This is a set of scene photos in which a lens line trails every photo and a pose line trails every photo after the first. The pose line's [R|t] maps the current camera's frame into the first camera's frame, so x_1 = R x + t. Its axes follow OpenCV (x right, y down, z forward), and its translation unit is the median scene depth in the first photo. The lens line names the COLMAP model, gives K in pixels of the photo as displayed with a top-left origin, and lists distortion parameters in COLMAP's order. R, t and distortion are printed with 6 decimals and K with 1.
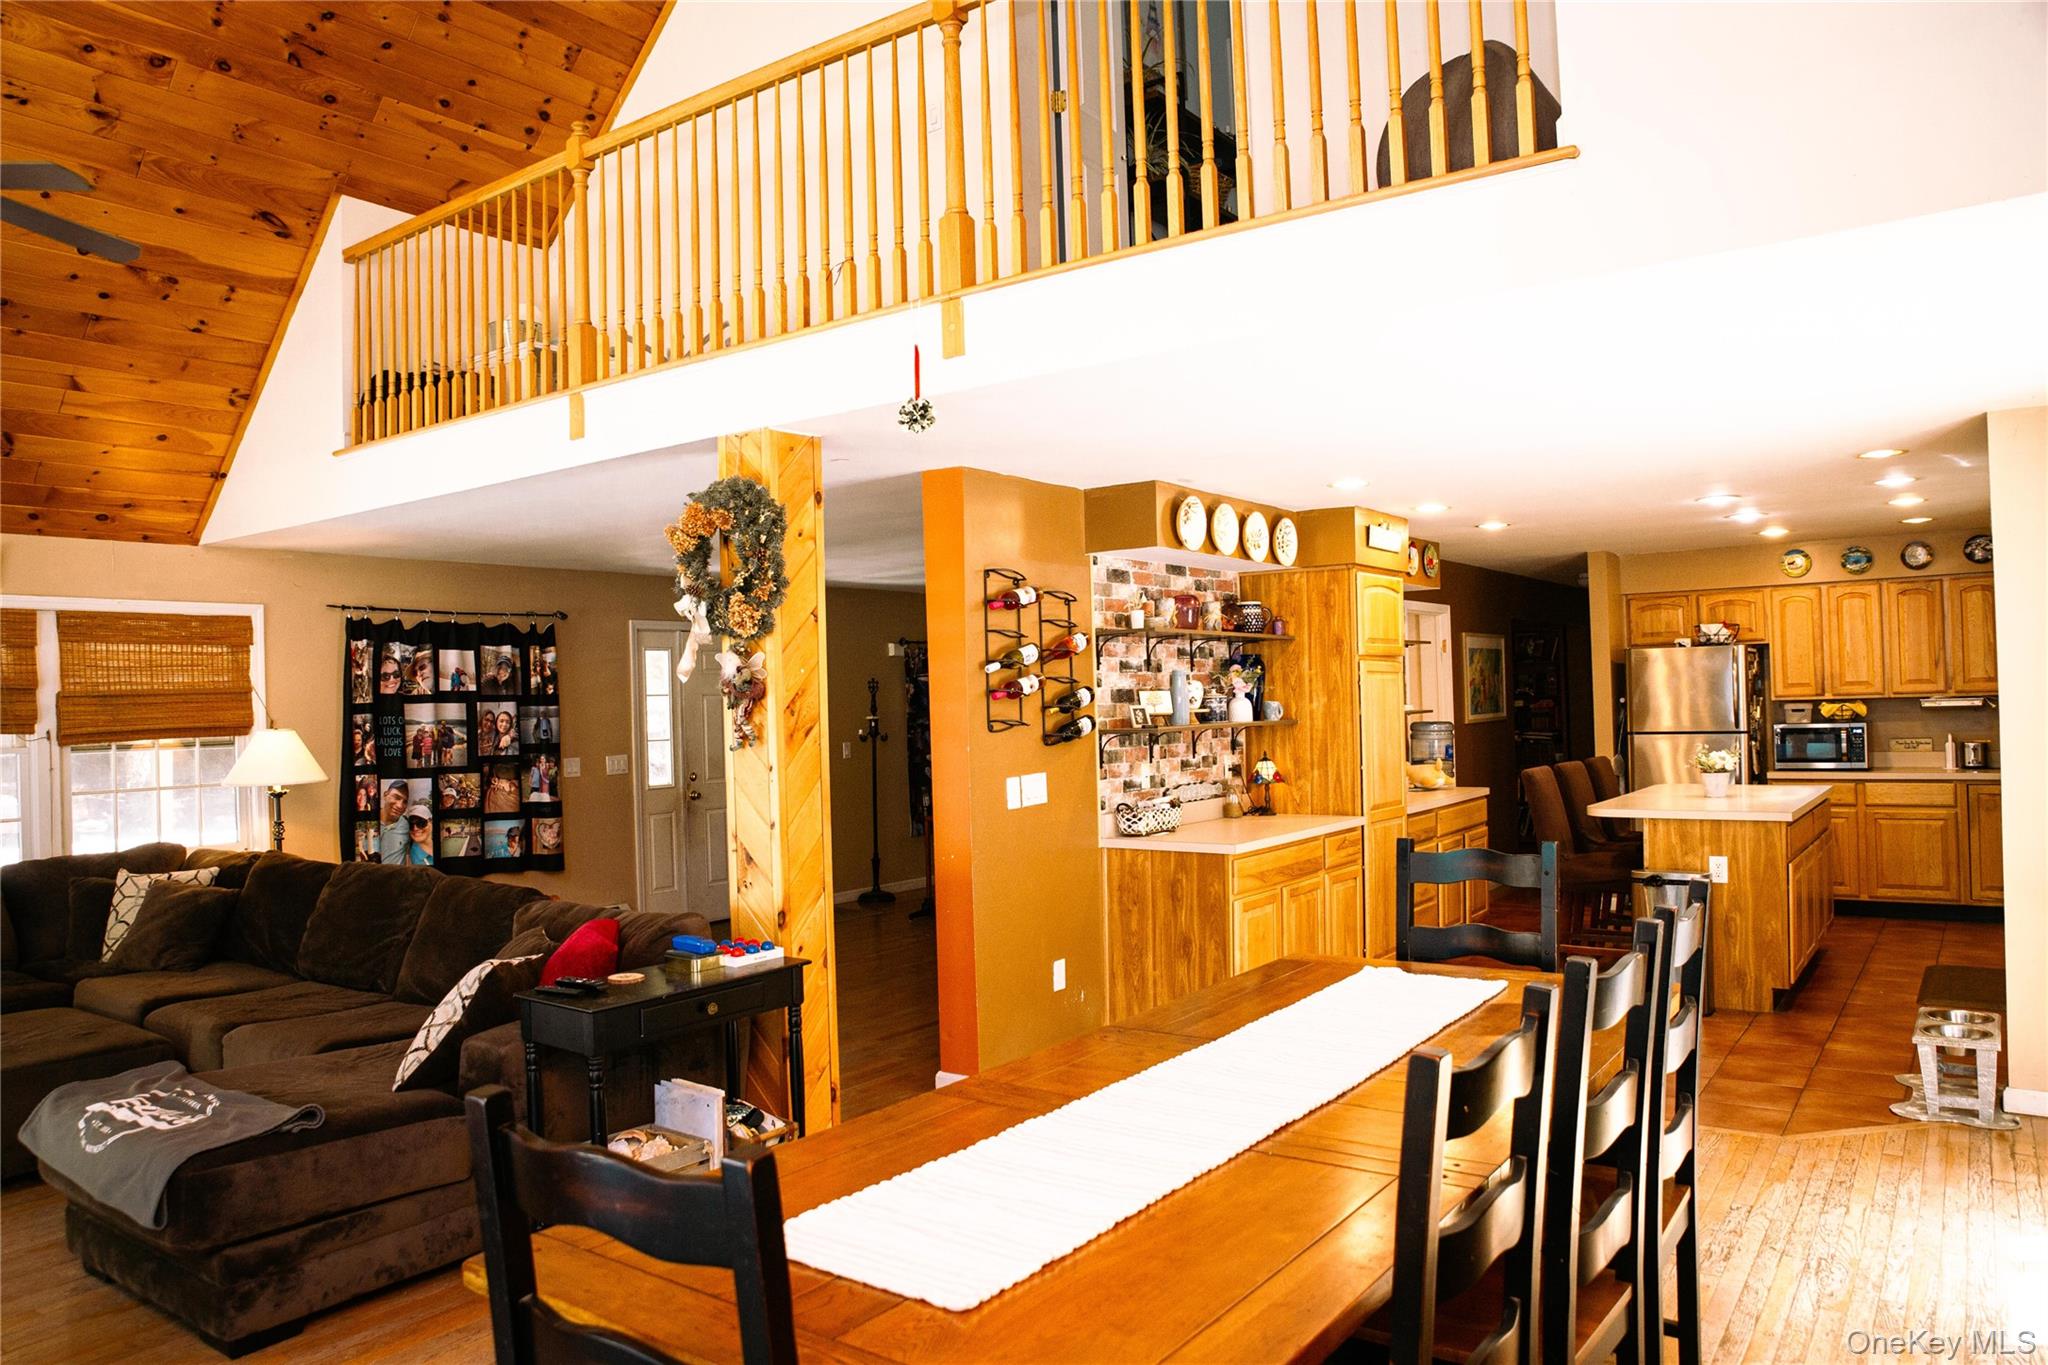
lens RADIAL K [[1432.7, 0, 1027.2], [0, 1432.7, 680.2], [0, 0, 1]] dist [-0.115280, 0.086504]
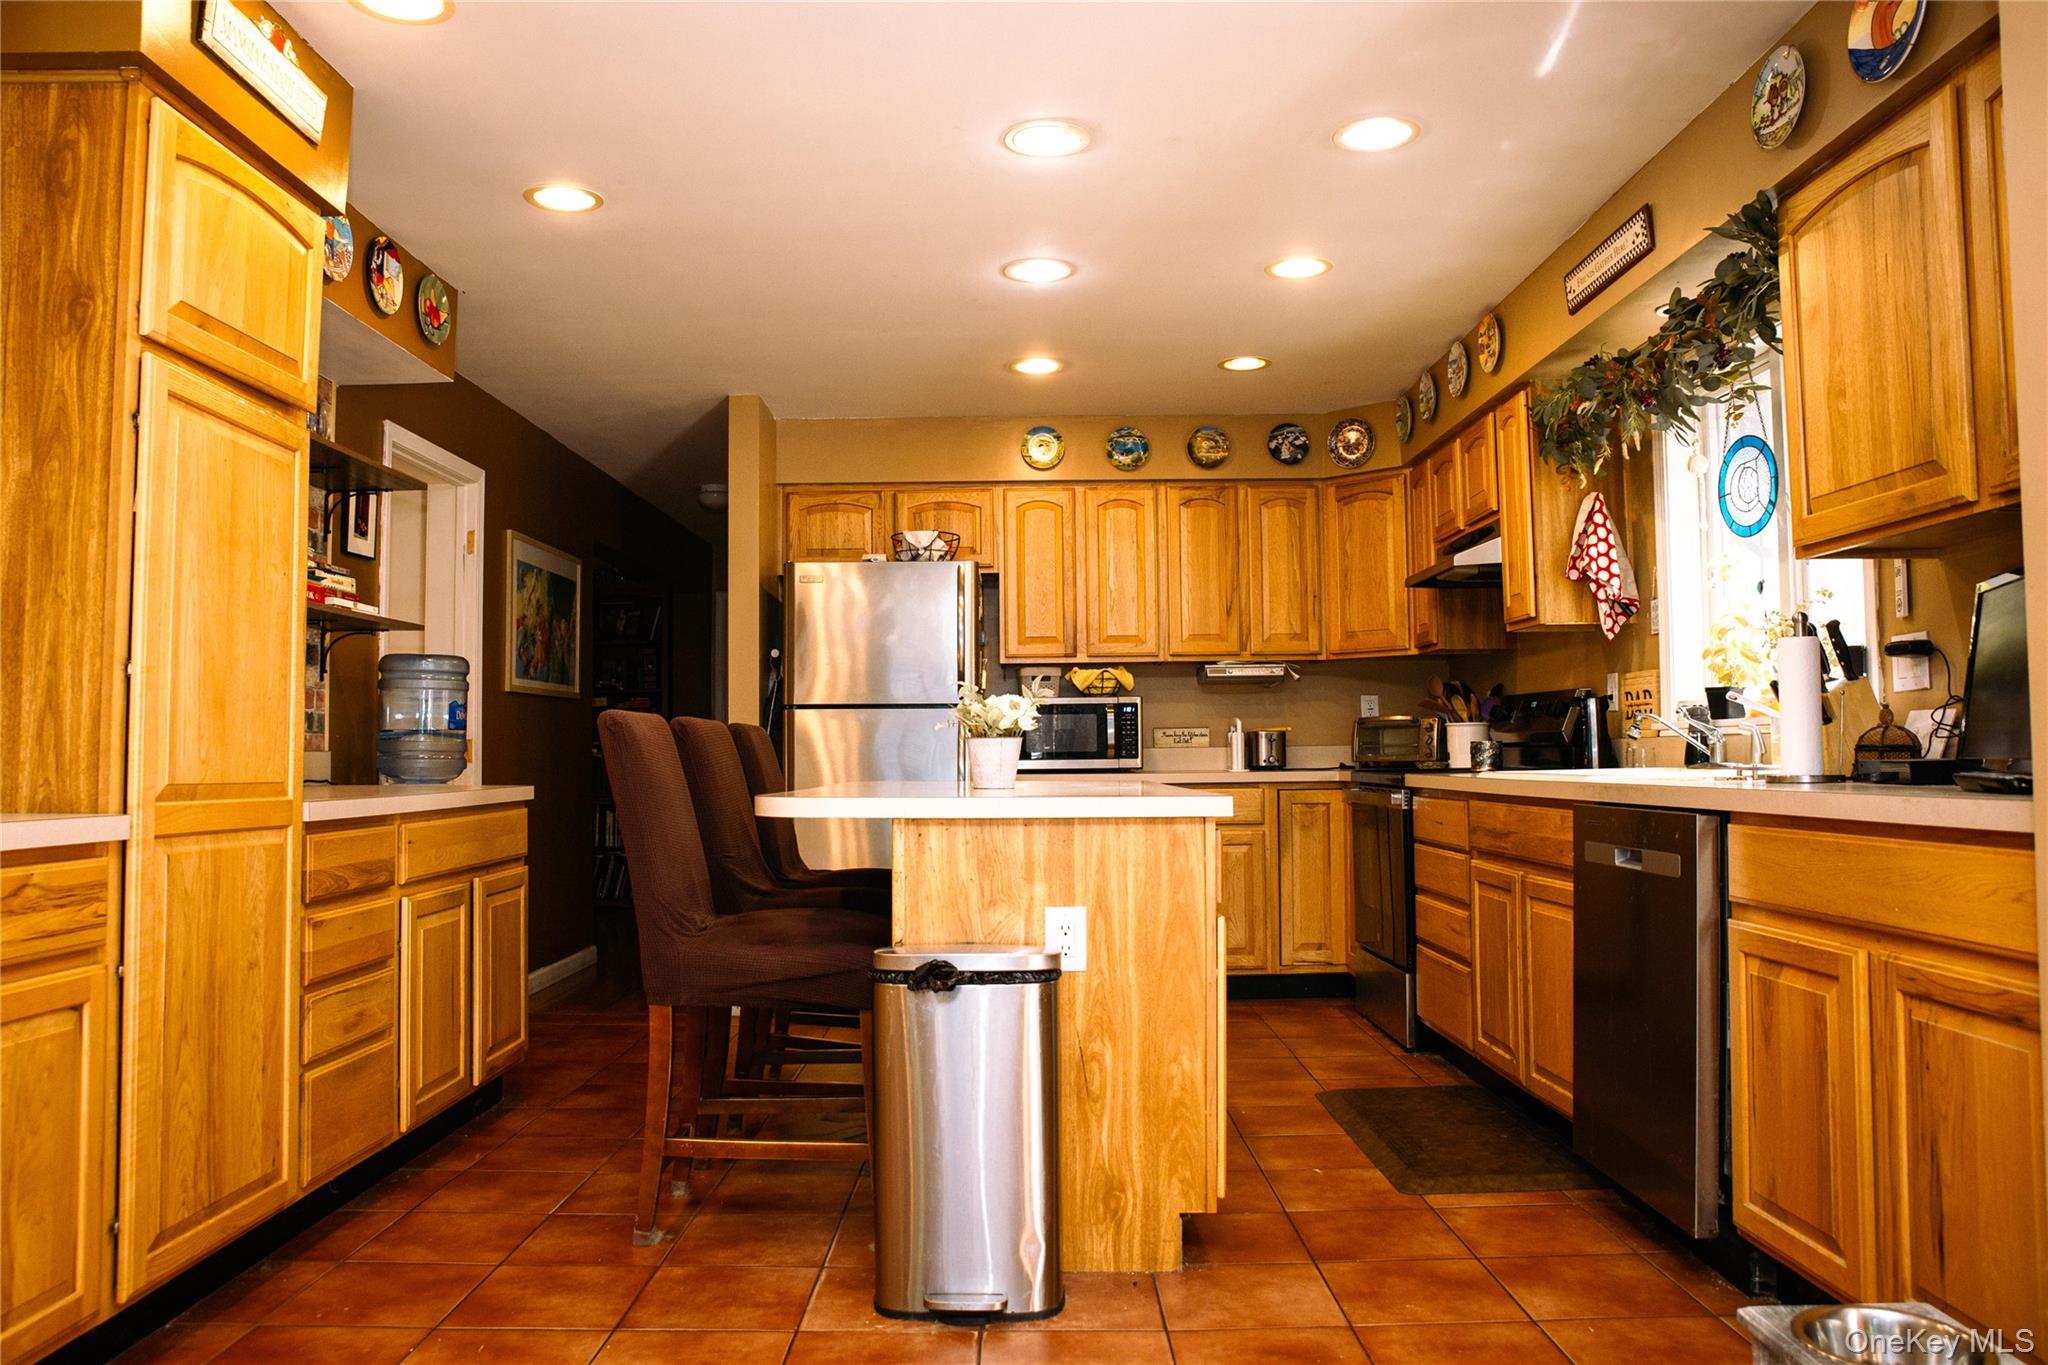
lens RADIAL K [[1432.7, 0, 986.9], [0, 1432.7, 674.2], [0, 0, 1]] dist [-0.115280, 0.086504]
pose [[0.826161, 0.052139, 0.561017, 0.229958], [-0.020594, 0.997838, -0.062409, 0.082767], [-0.563058, 0.040007, 0.825449, 0.650781]]
